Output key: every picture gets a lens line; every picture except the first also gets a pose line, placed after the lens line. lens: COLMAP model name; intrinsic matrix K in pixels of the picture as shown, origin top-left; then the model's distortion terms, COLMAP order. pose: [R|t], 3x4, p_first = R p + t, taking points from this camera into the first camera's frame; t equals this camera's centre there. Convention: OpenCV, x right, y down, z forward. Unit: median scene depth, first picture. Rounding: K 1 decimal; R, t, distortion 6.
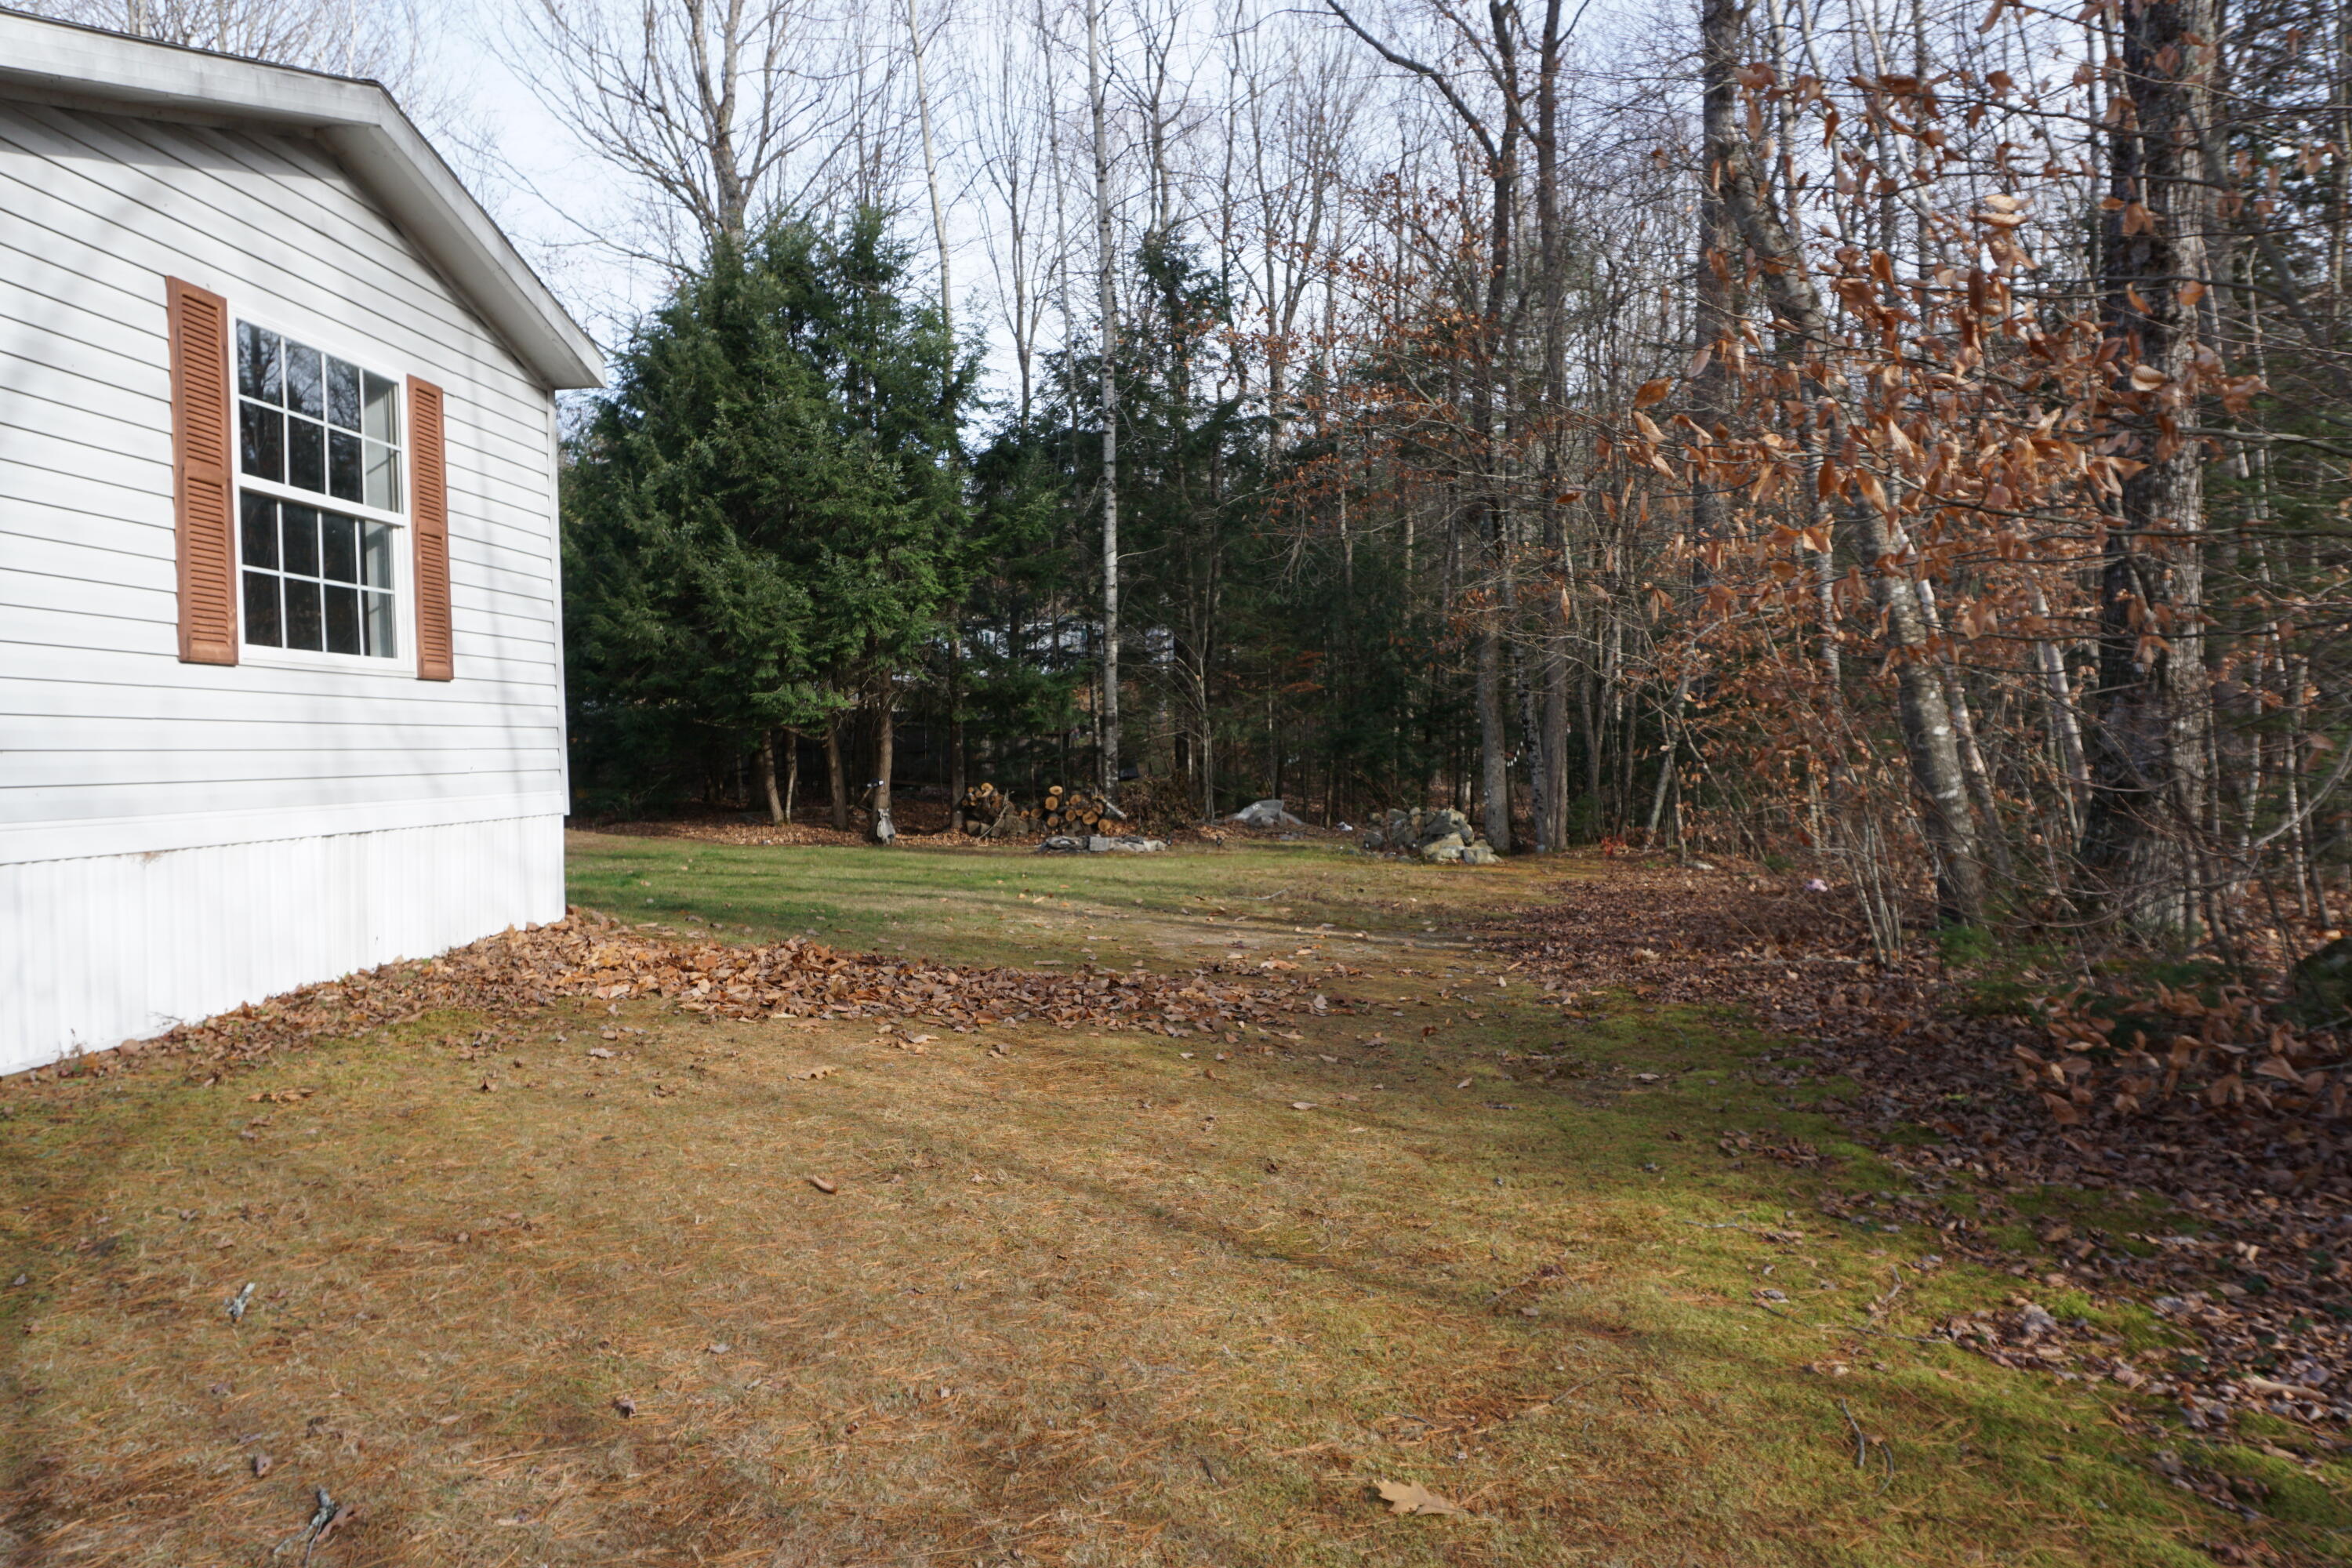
lens RADIAL K [[1569.8, 0, 1187.3], [0, 1569.8, 809.1], [0, 0, 1]] dist [-0.050915, 0.000515]
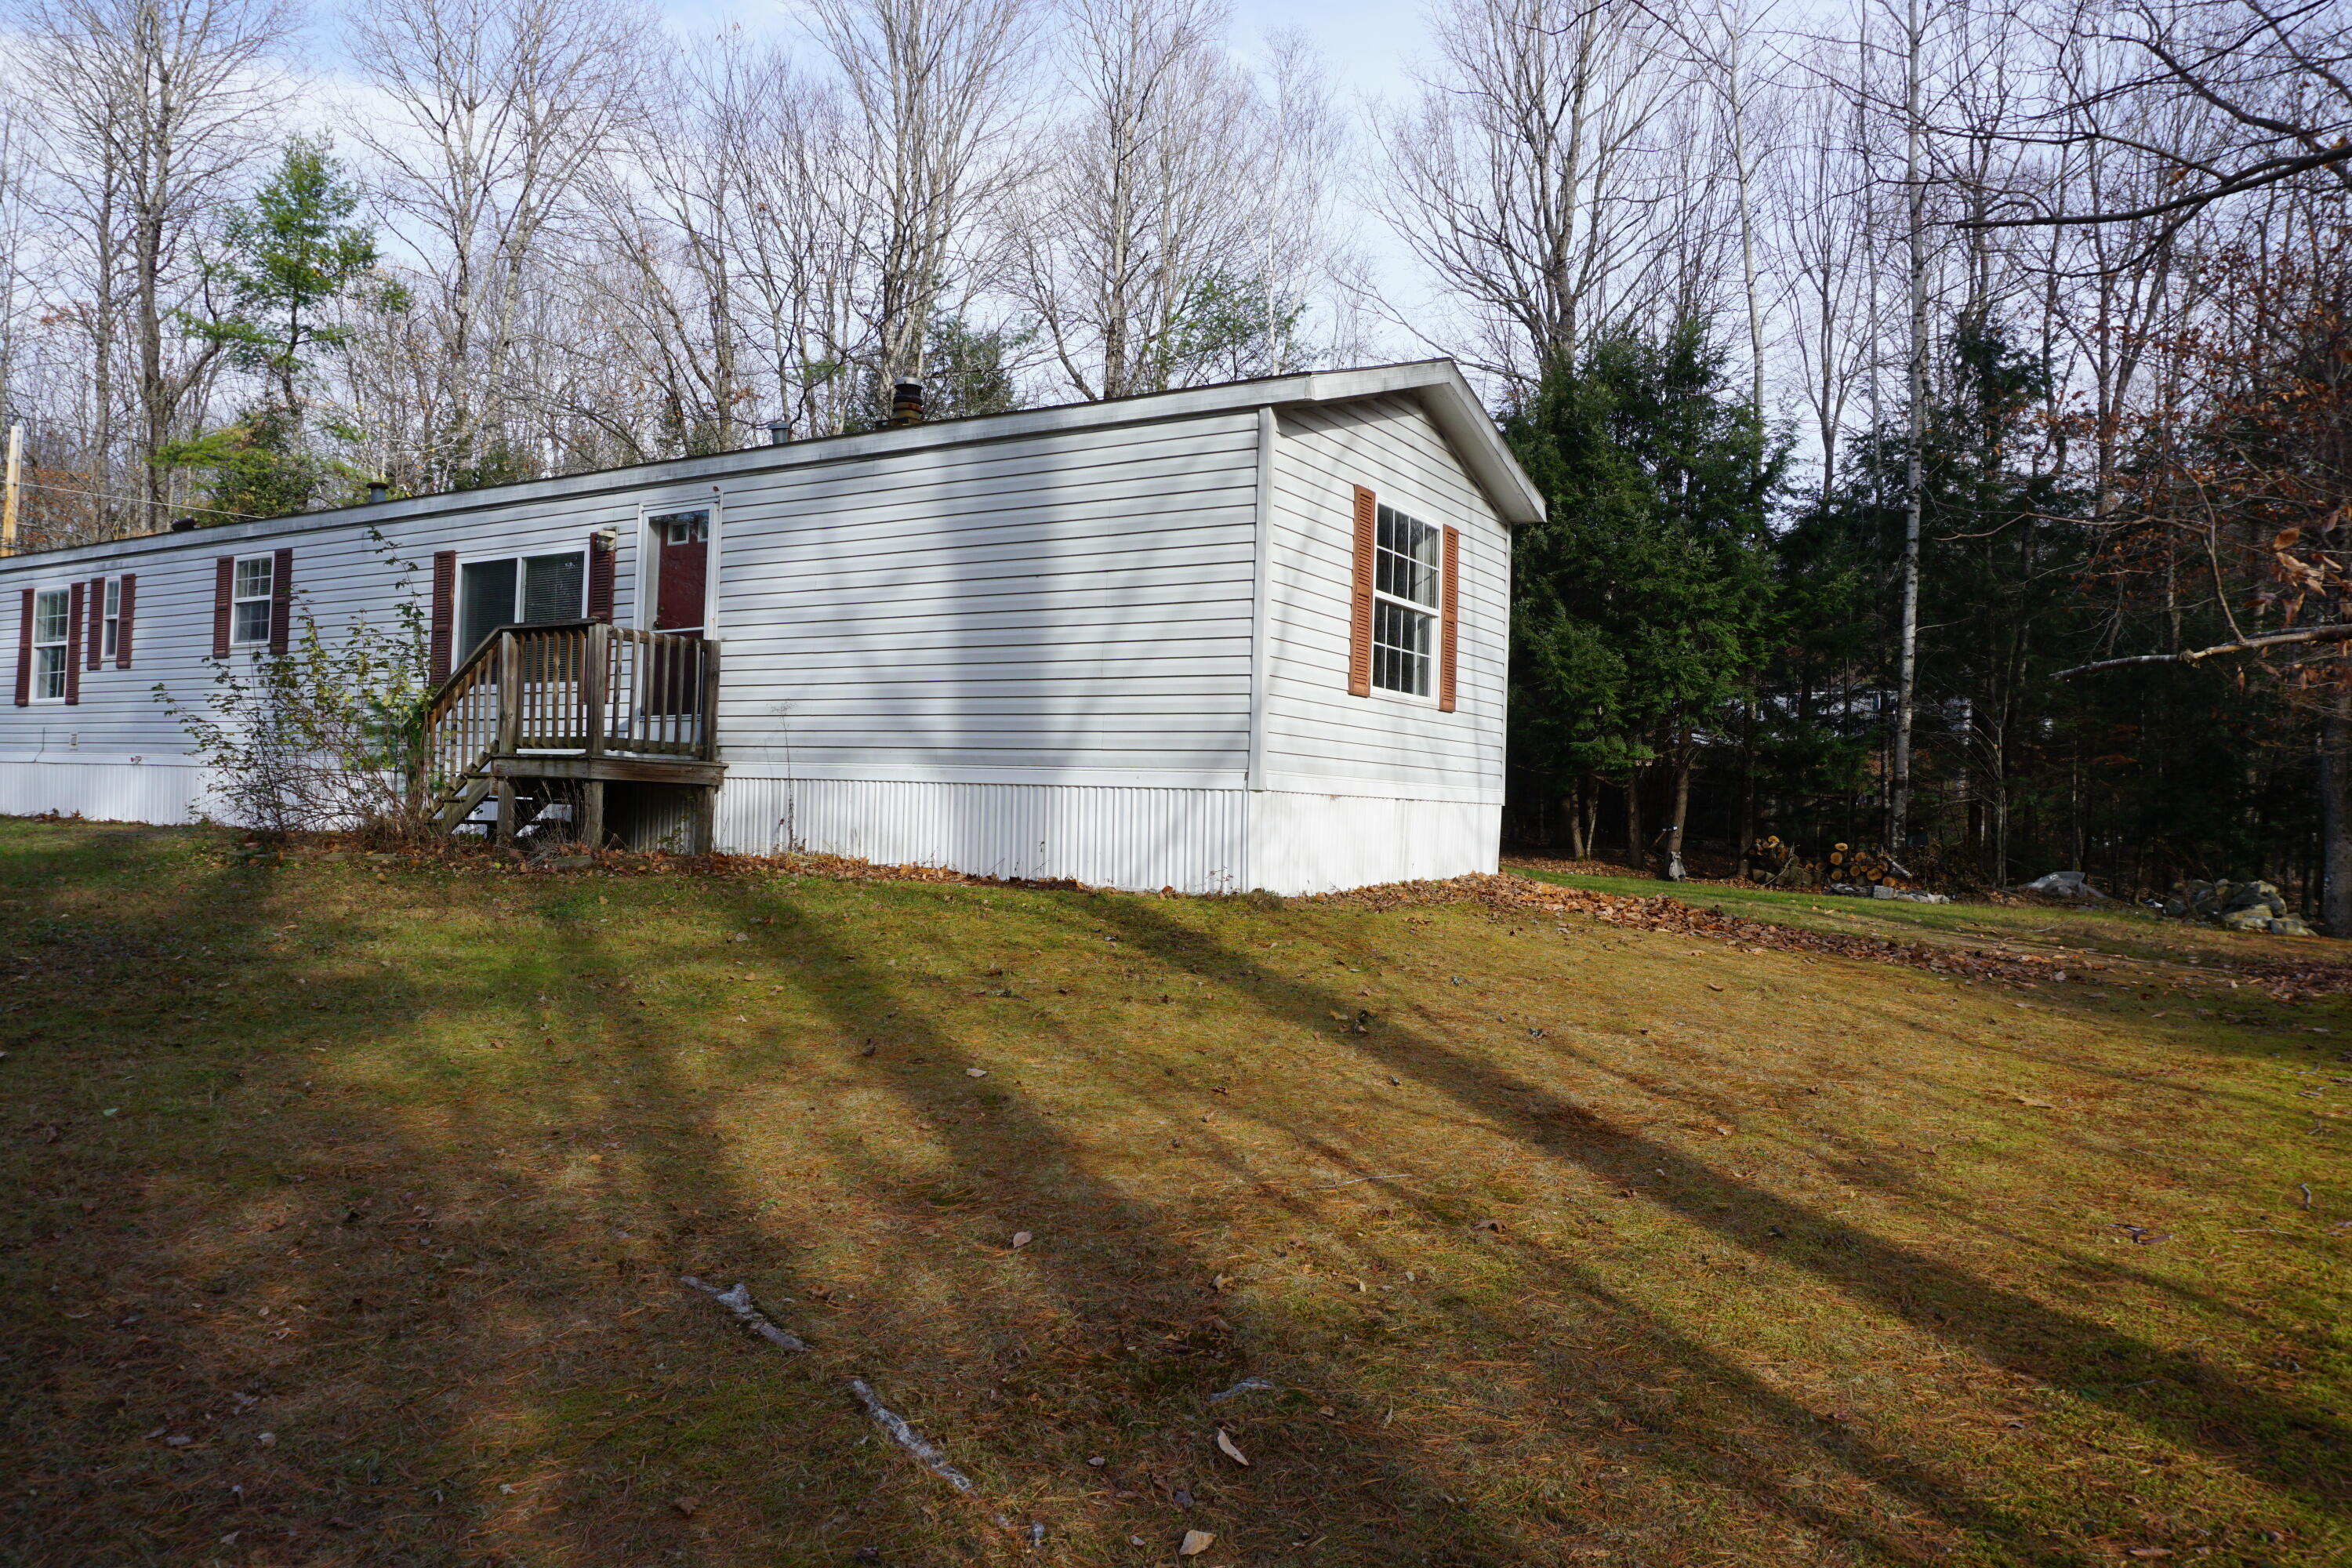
lens RADIAL K [[1578.1, 0, 1179.9], [0, 1578.1, 777.8], [0, 0, 1]] dist [-0.049766, 0.034094]
pose [[0.885287, 0.047103, -0.462654, 0.009016], [-0.074764, 0.996332, -0.041624, 0.021911], [0.458996, 0.071439, 0.885561, -0.168281]]
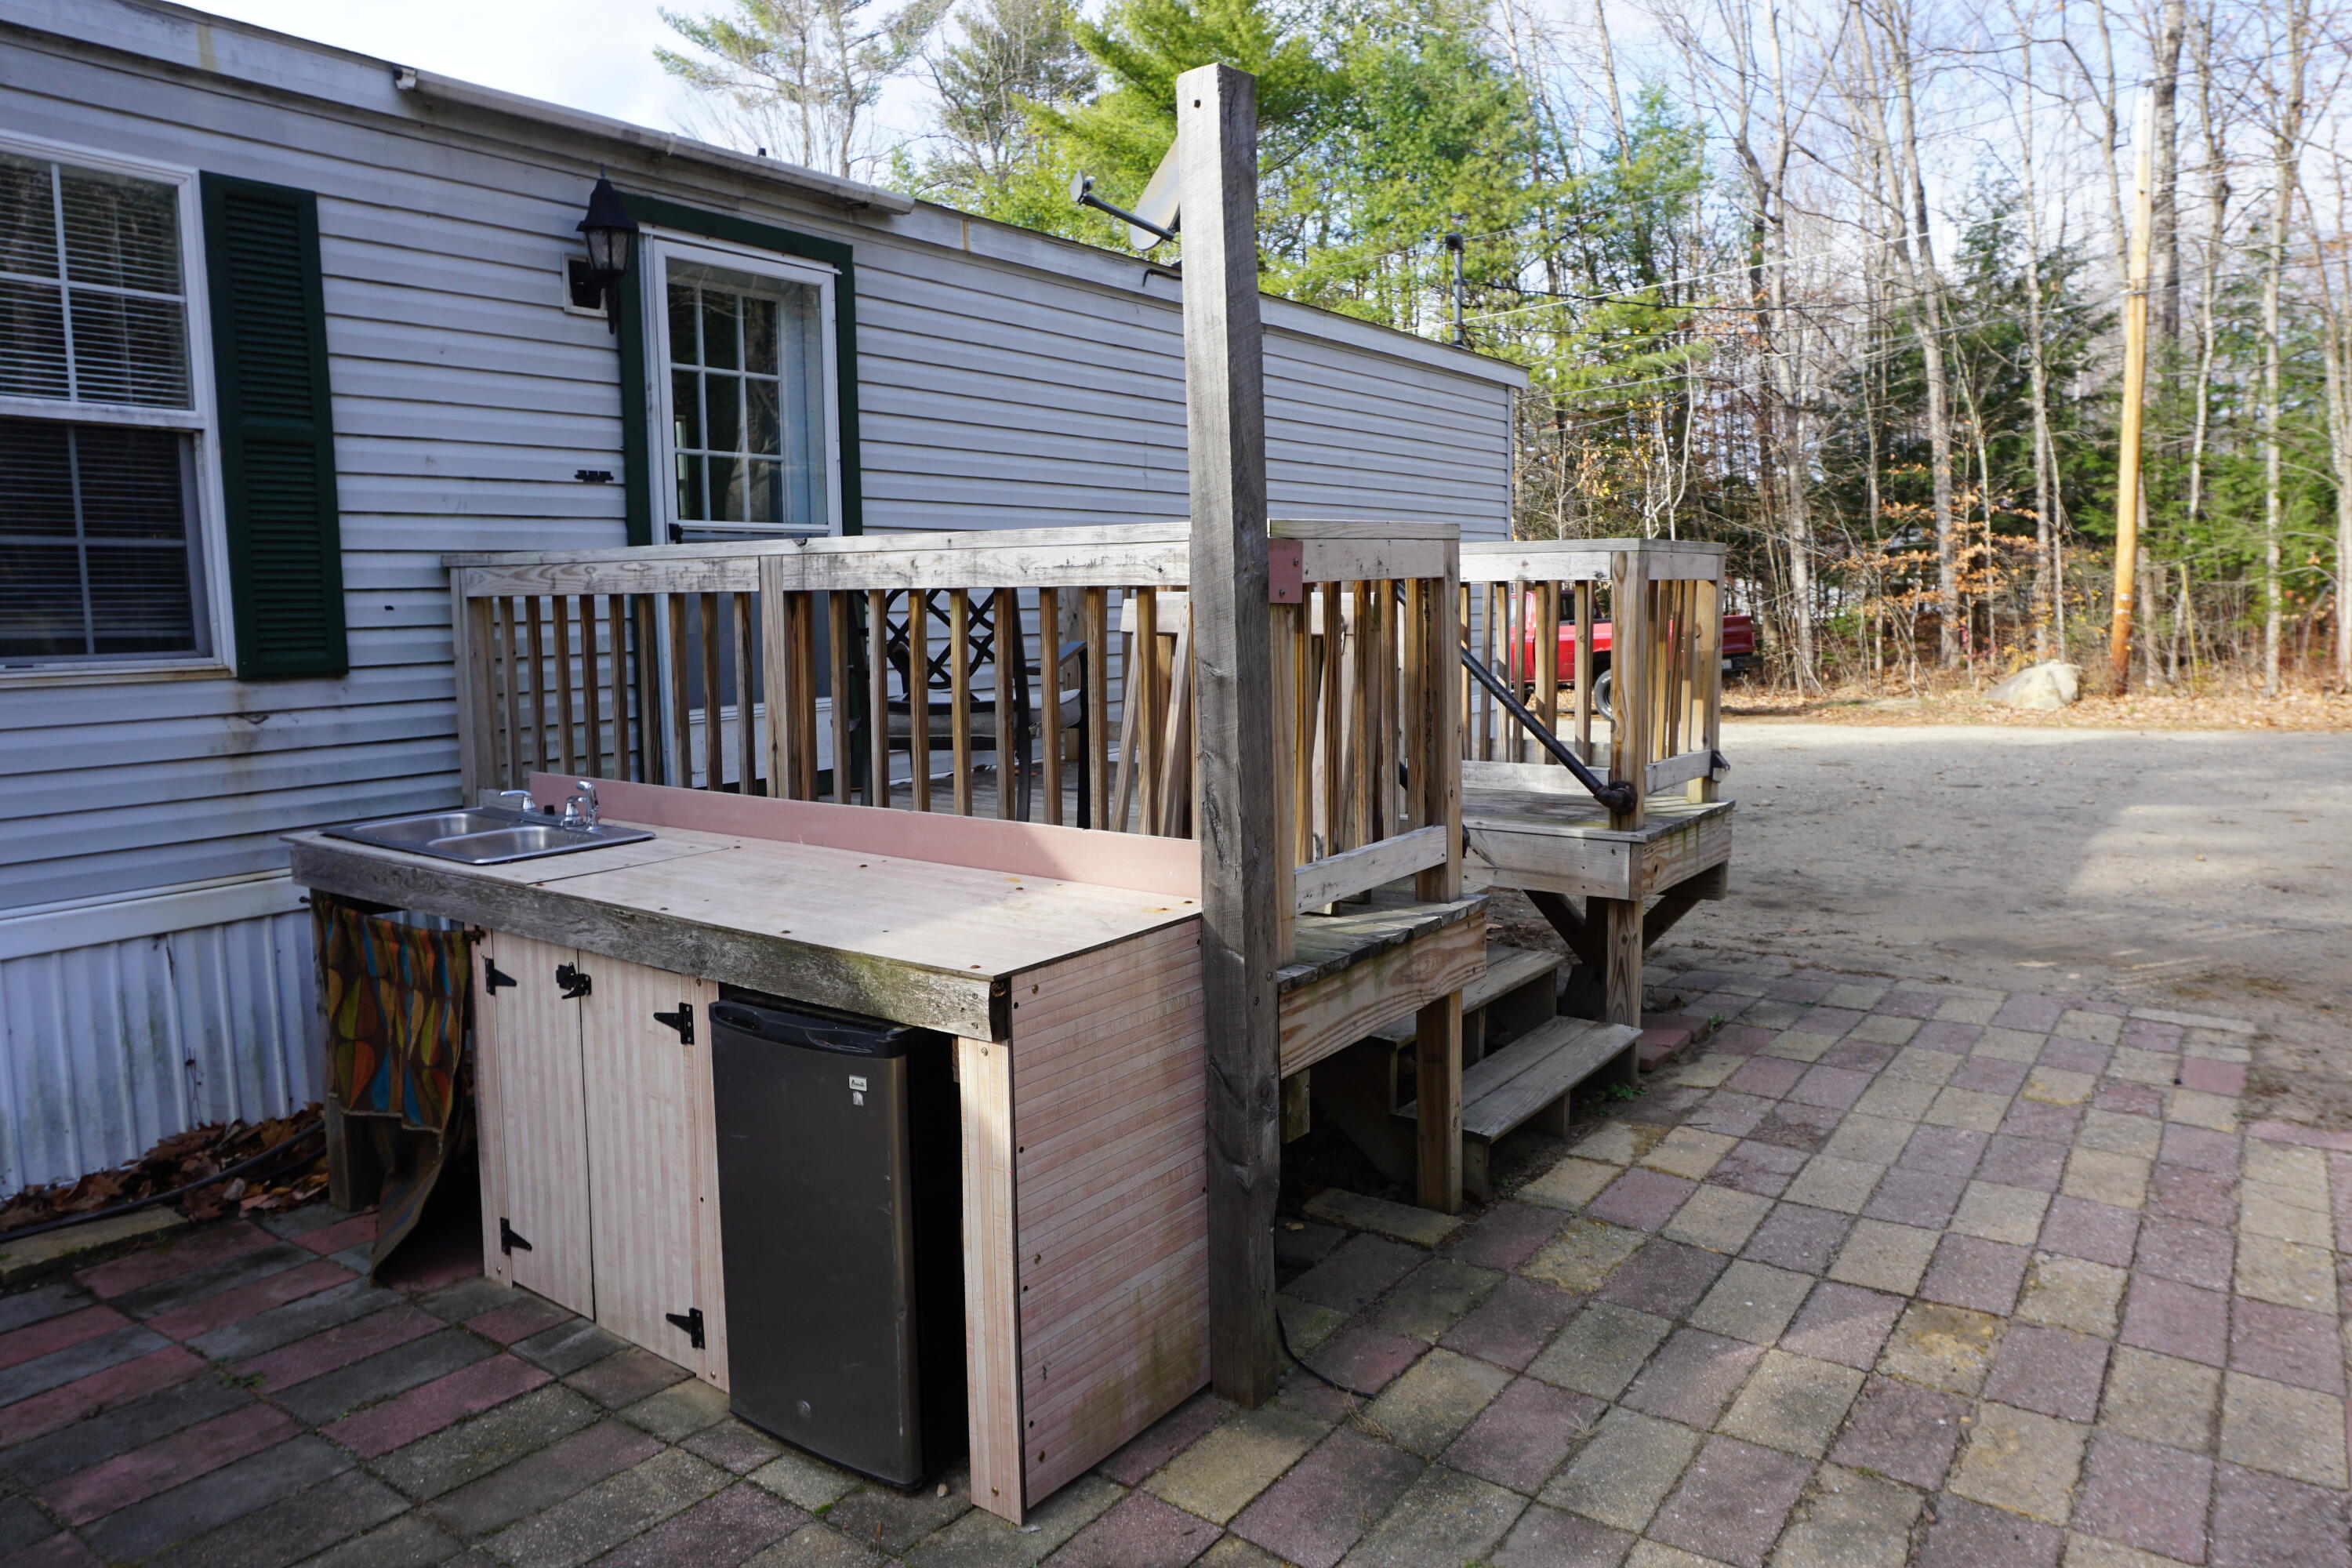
lens RADIAL K [[1578.1, 0, 1182.3], [0, 1578.1, 778.9], [0, 0, 1]] dist [-0.052198, 0.039639]
pose [[0.858690, 0.086313, -0.505176, 0.040645], [-0.028210, 0.992182, 0.121571, -0.038090], [0.511719, -0.090141, 0.854411, 0.189791]]
